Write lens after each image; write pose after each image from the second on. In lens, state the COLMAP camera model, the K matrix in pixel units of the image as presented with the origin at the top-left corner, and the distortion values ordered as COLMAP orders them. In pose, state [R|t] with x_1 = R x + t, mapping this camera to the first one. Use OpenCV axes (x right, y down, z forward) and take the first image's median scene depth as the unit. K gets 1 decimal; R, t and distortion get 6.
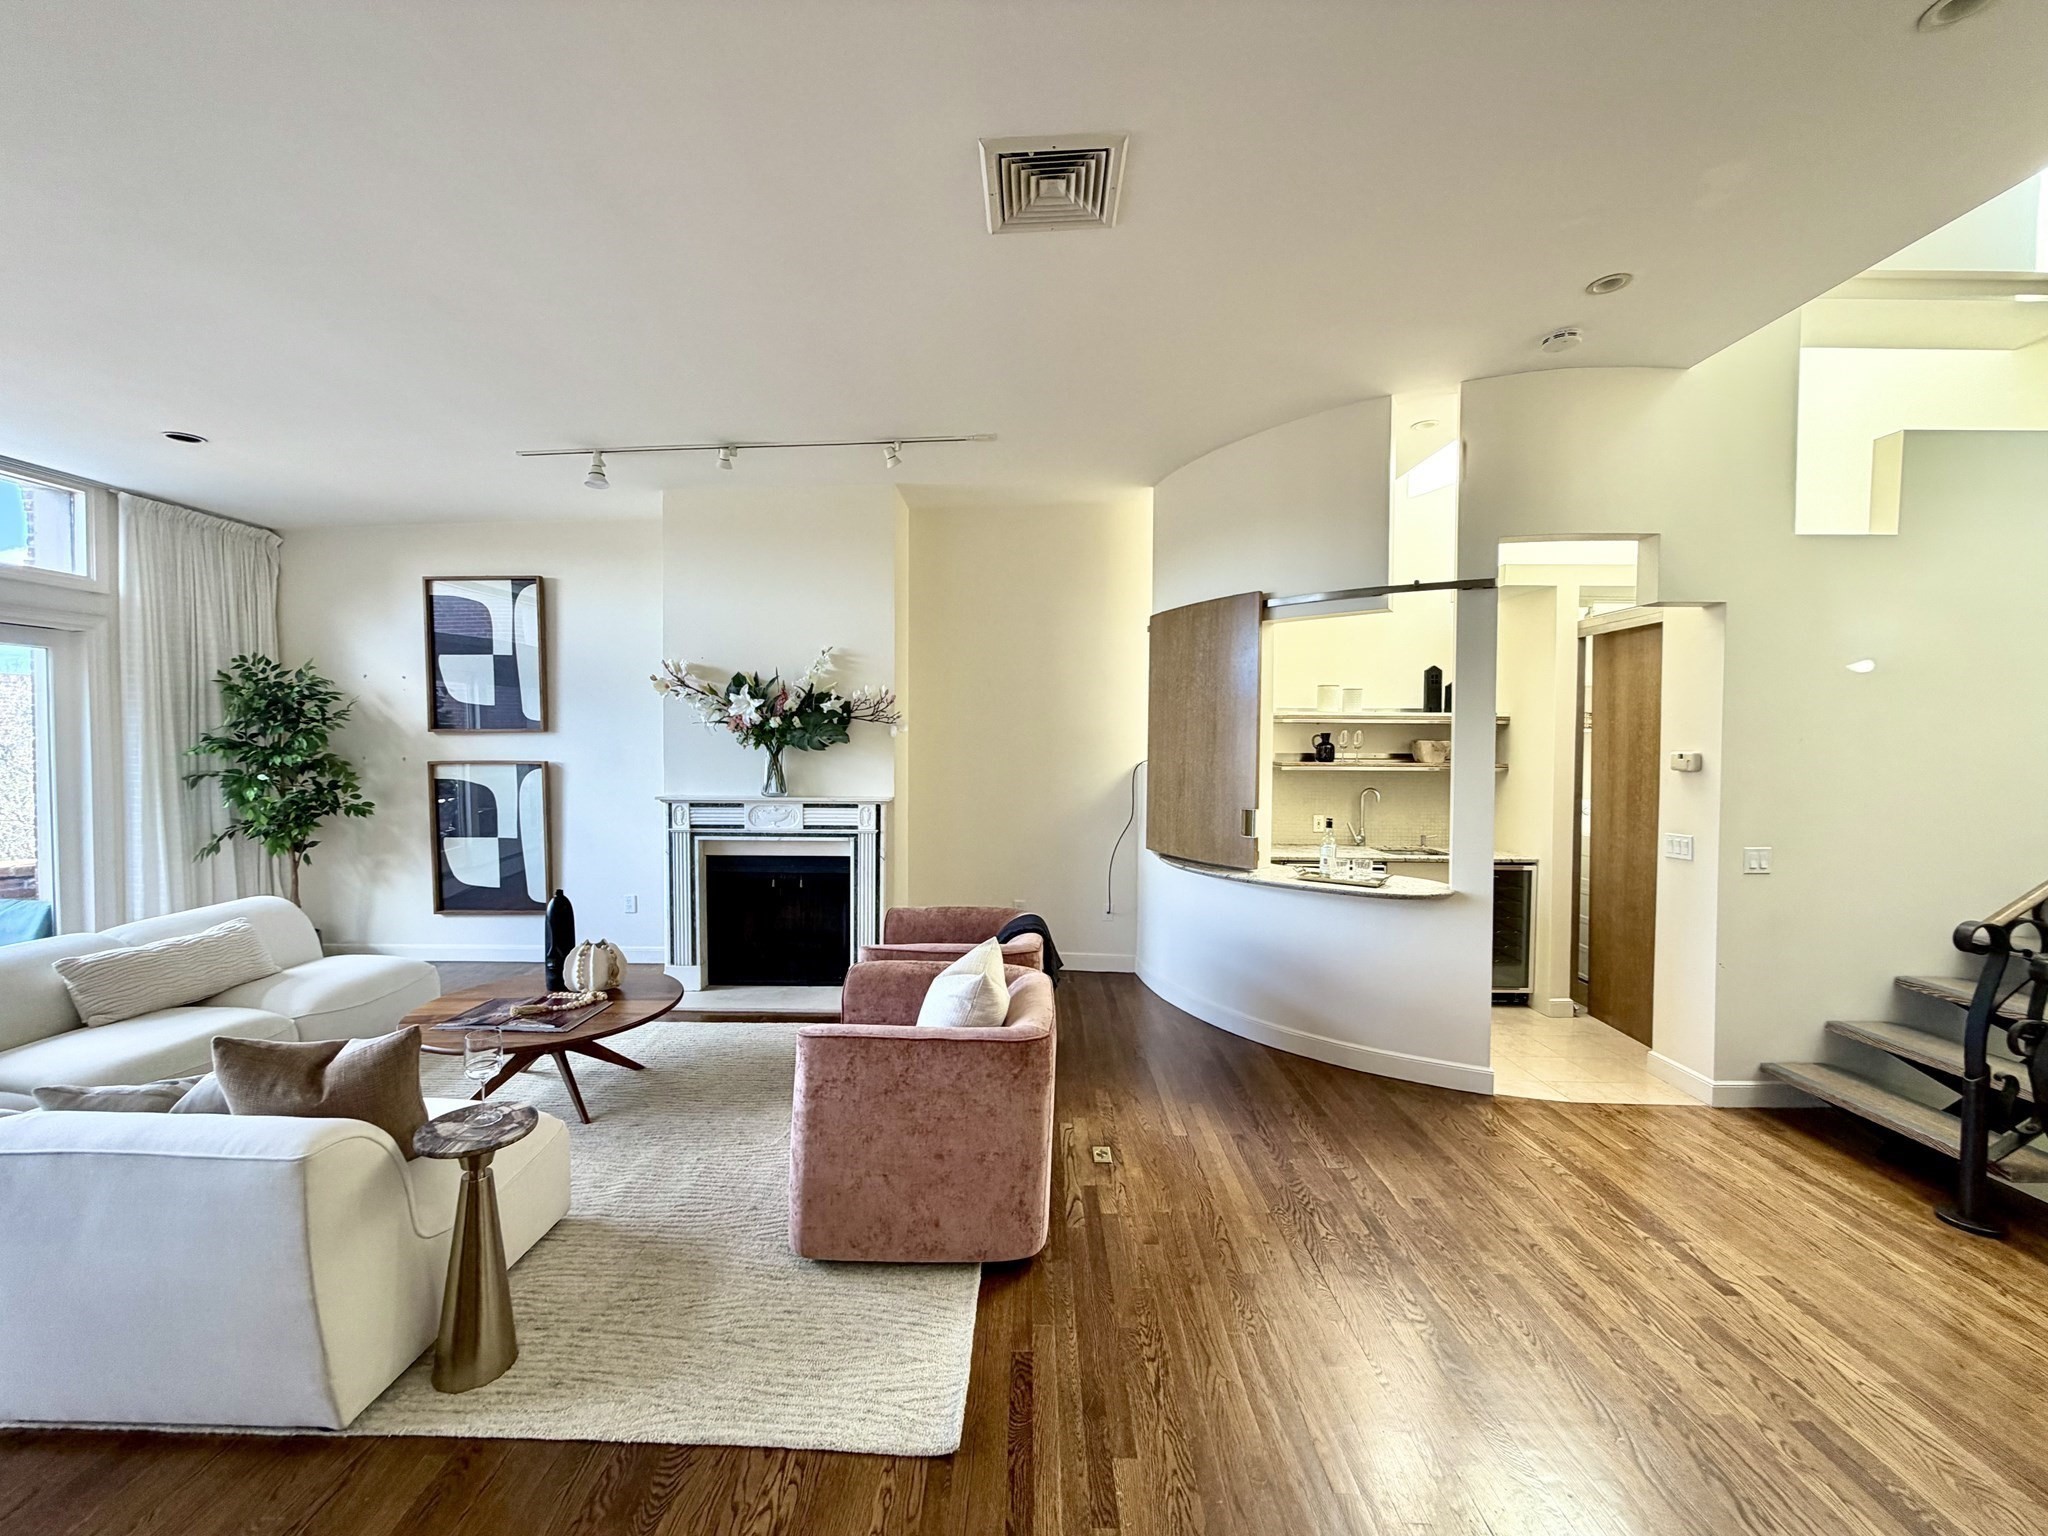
lens RADIAL K [[816.4, 0, 1018.6], [0, 816.4, 764.7], [0, 0, 1]] dist [0.003608, -0.001325]
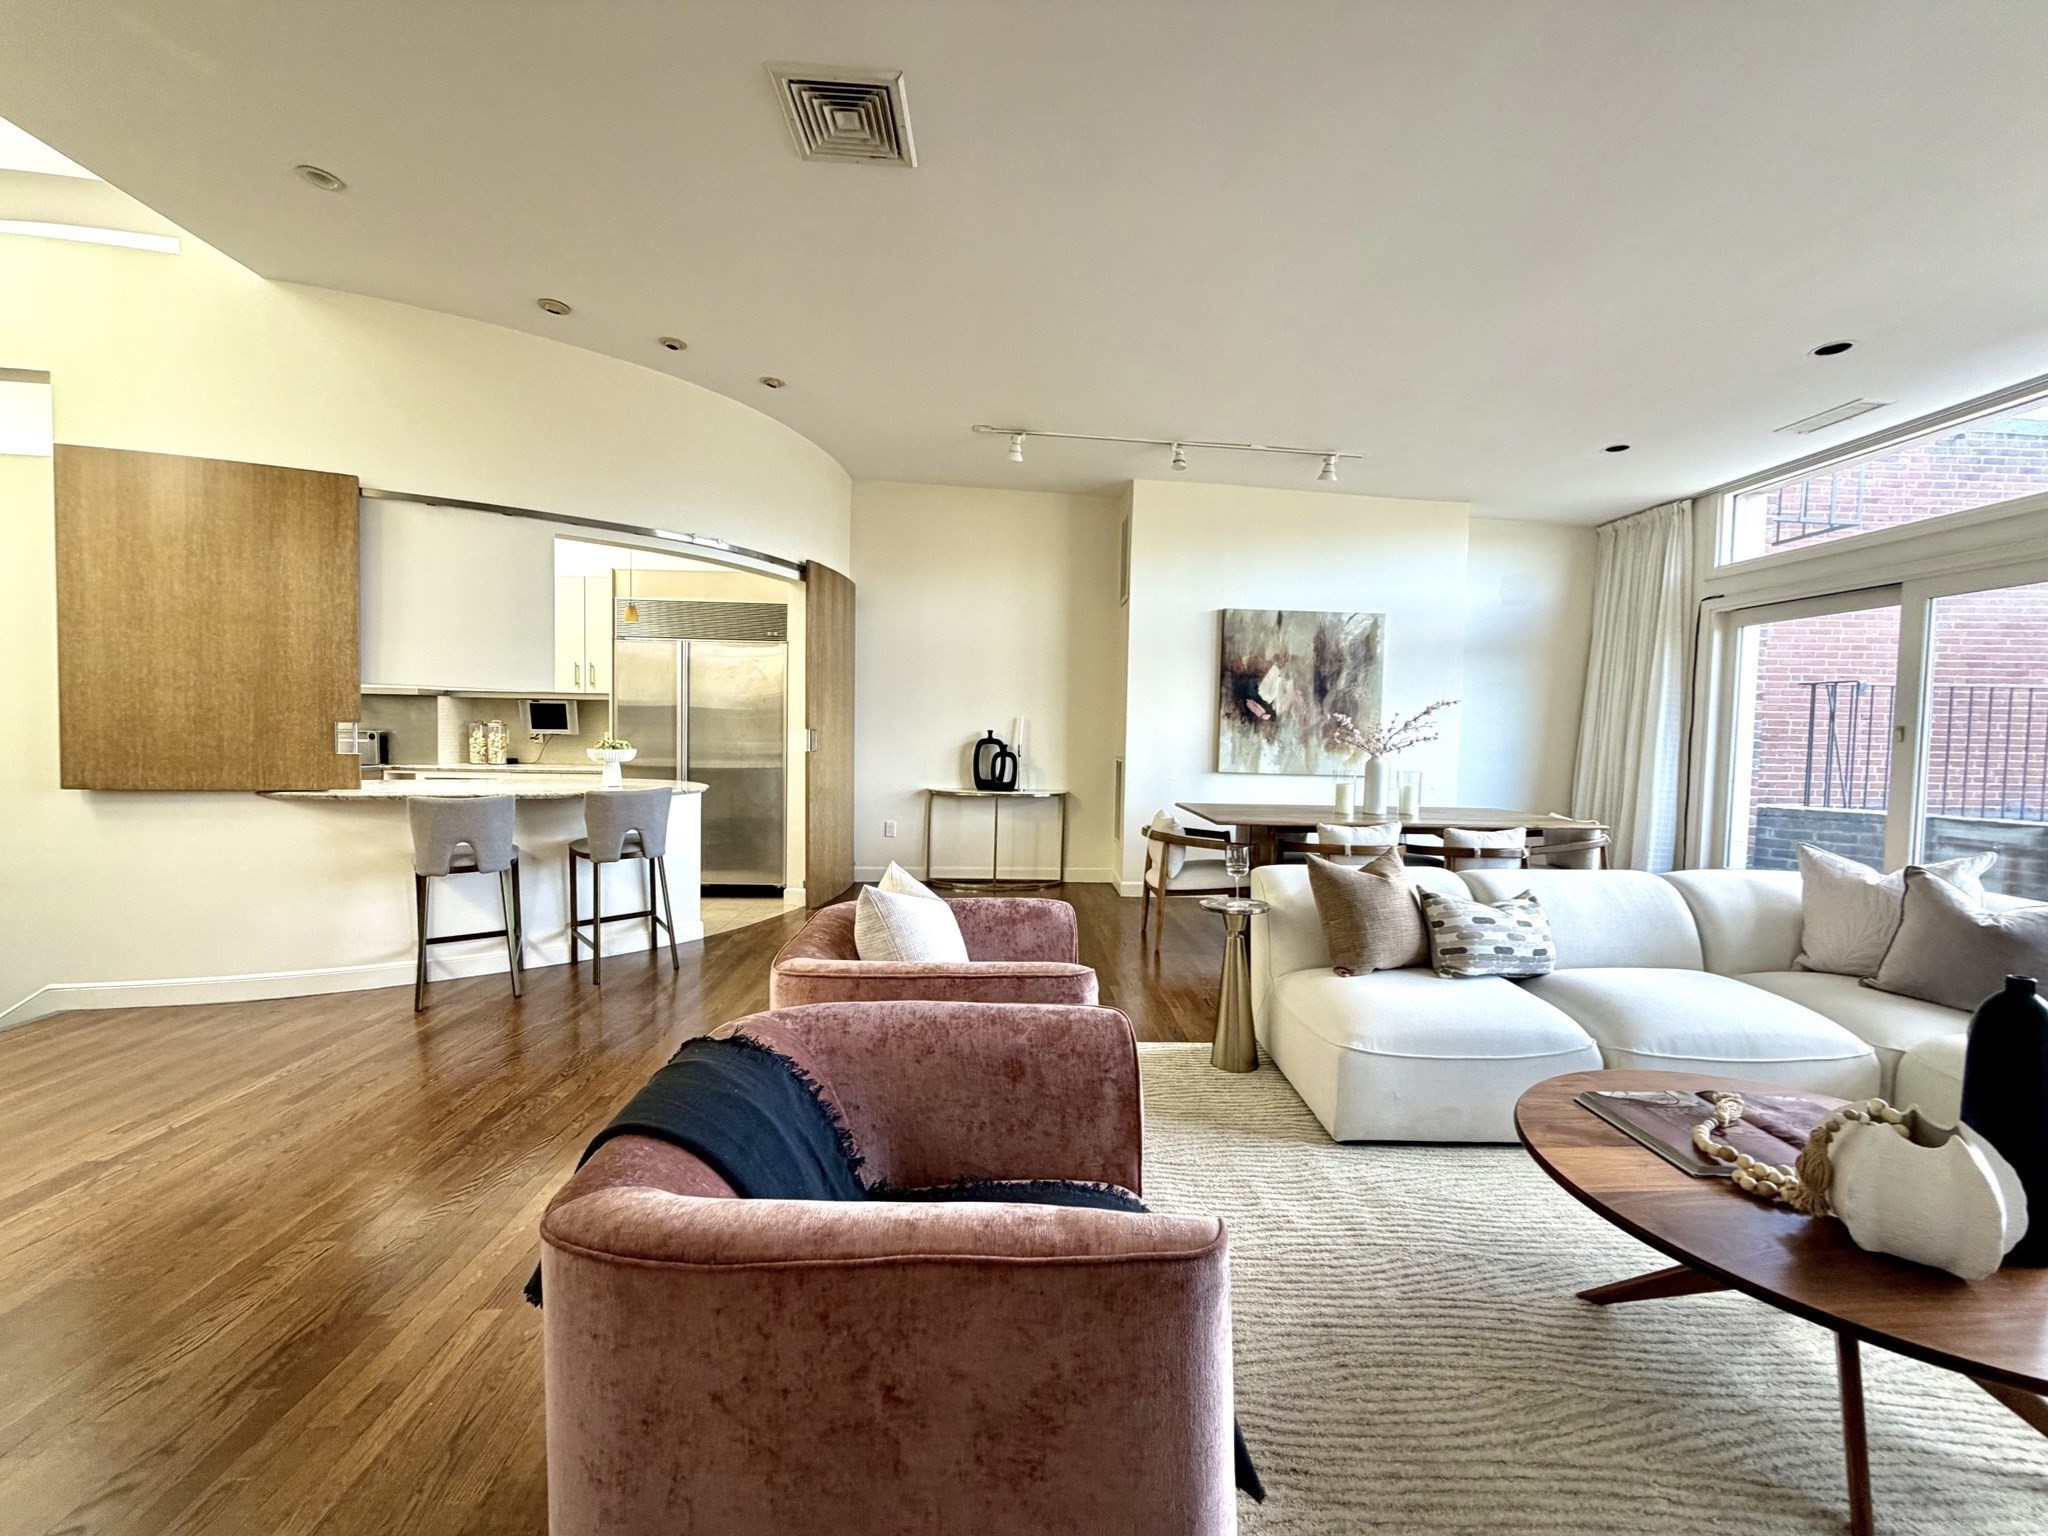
lens RADIAL K [[816.4, 0, 1025.8], [0, 816.4, 771.7], [0, 0, 1]] dist [0.003608, -0.001325]
pose [[-0.998855, -0.023779, -0.041506, -0.083660], [-0.026990, 0.996540, 0.078611, 0.034902], [0.039493, 0.079641, -0.996041, 1.039914]]
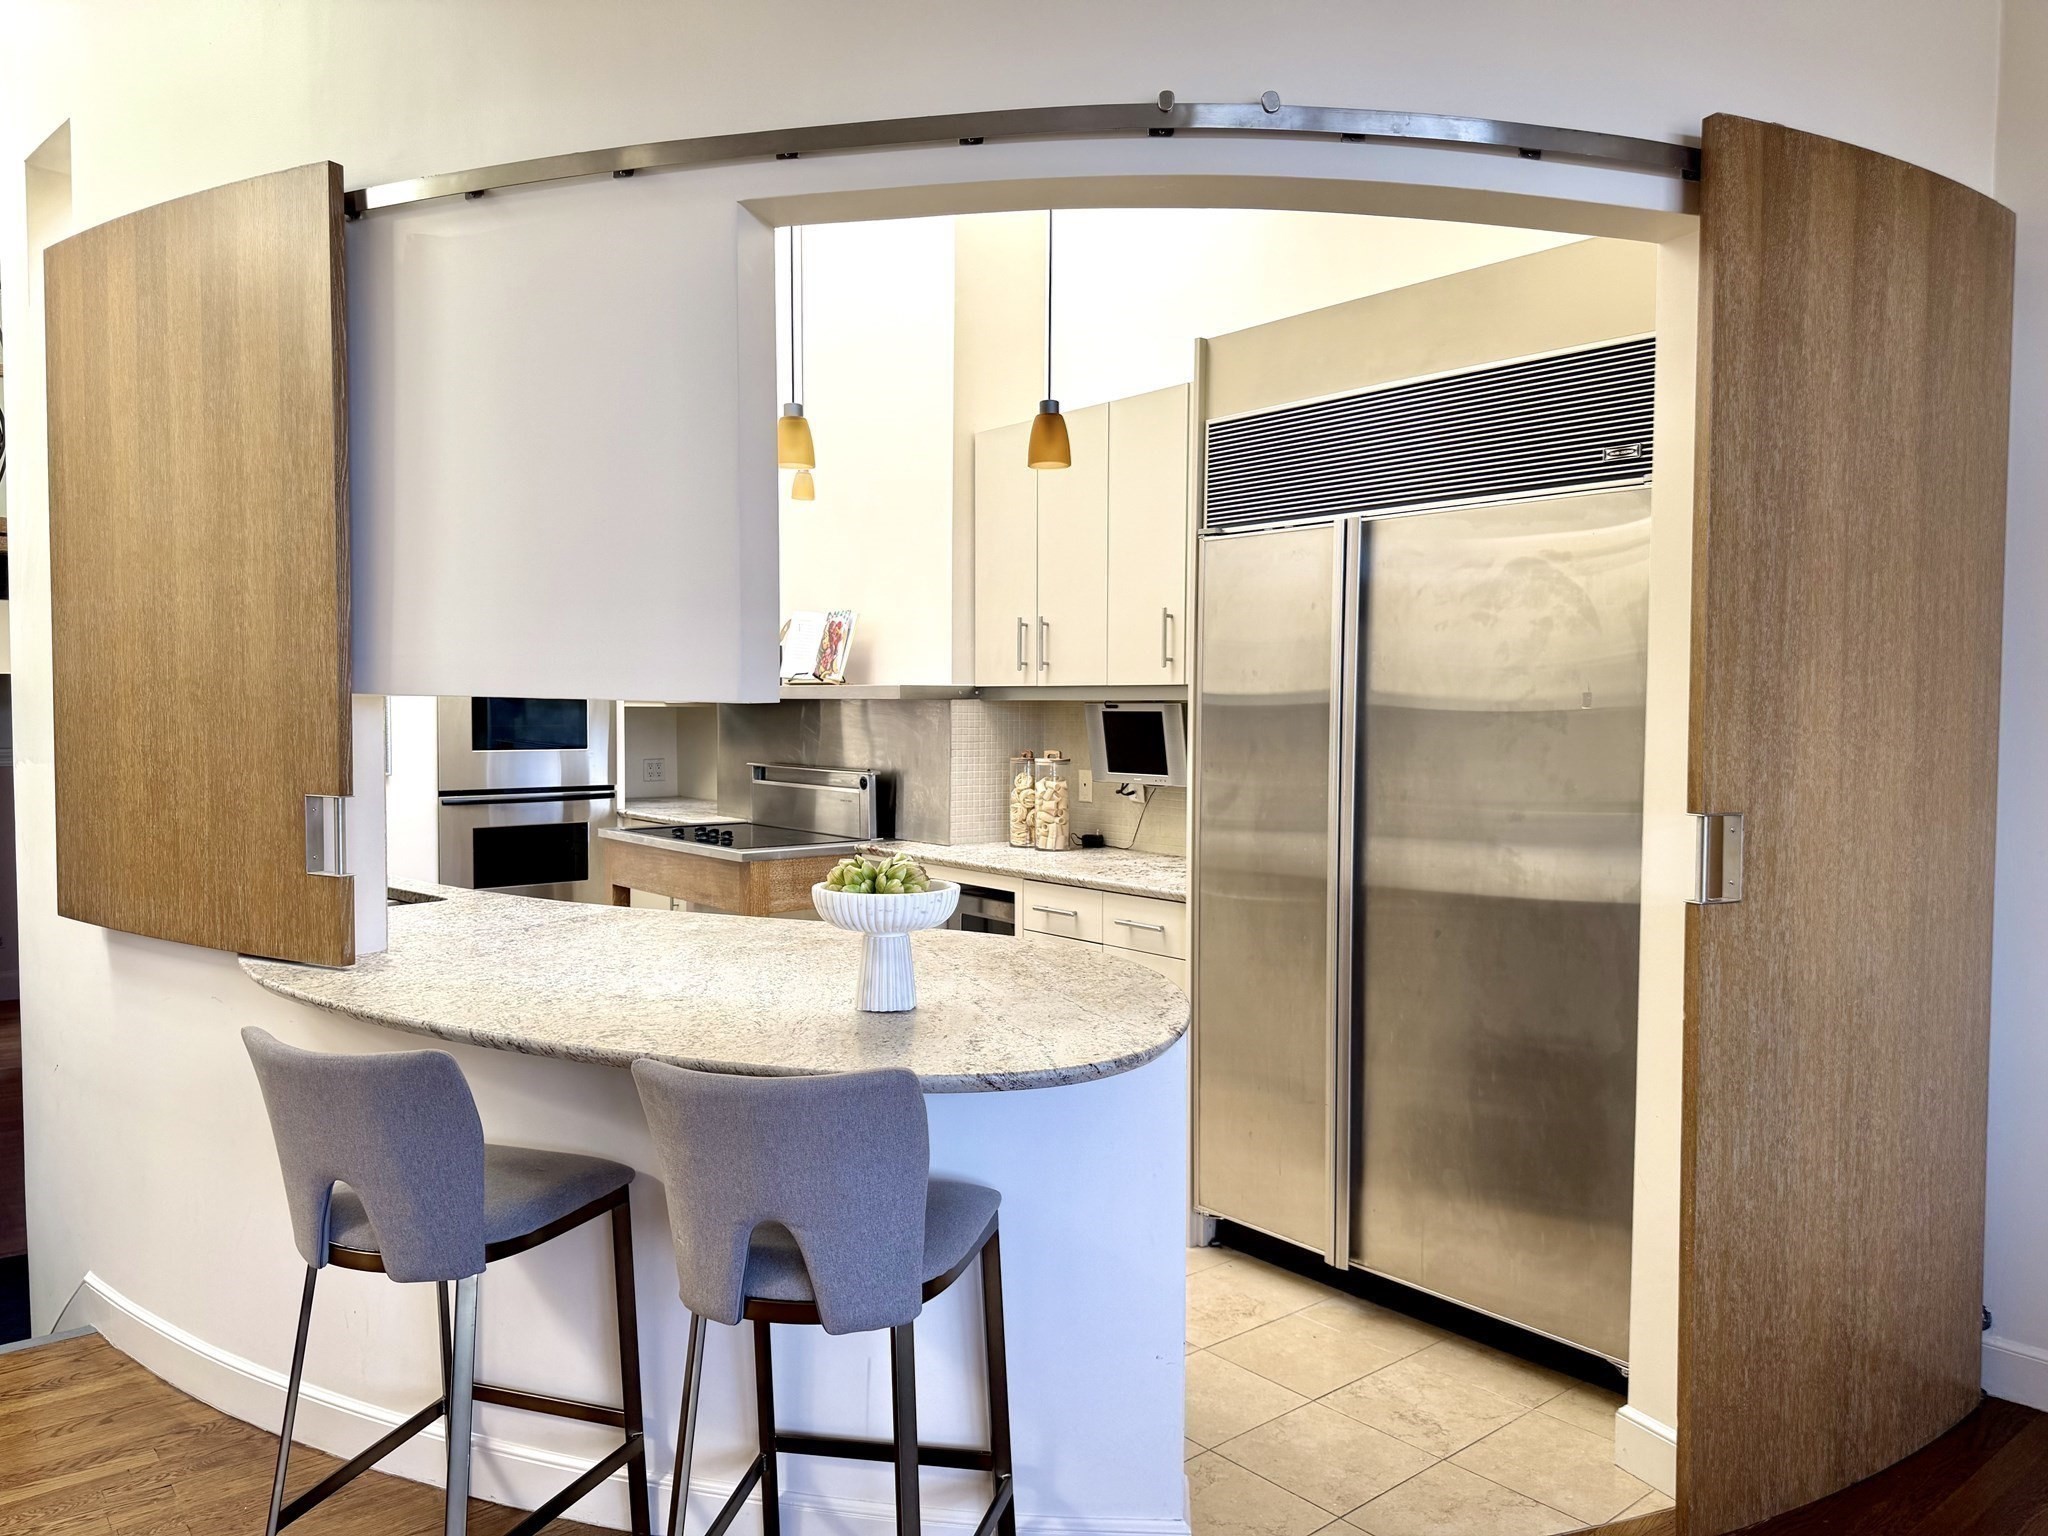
lens RADIAL K [[1442.7, 0, 1027.3], [0, 1442.7, 771.6], [0, 0, 1]] dist [0.076253, -0.099622]
pose [[-0.648041, -0.045605, 0.760239, -0.058646], [0.011194, 0.997527, 0.069382, 0.022305], [-0.761523, 0.053472, -0.645928, 0.381722]]
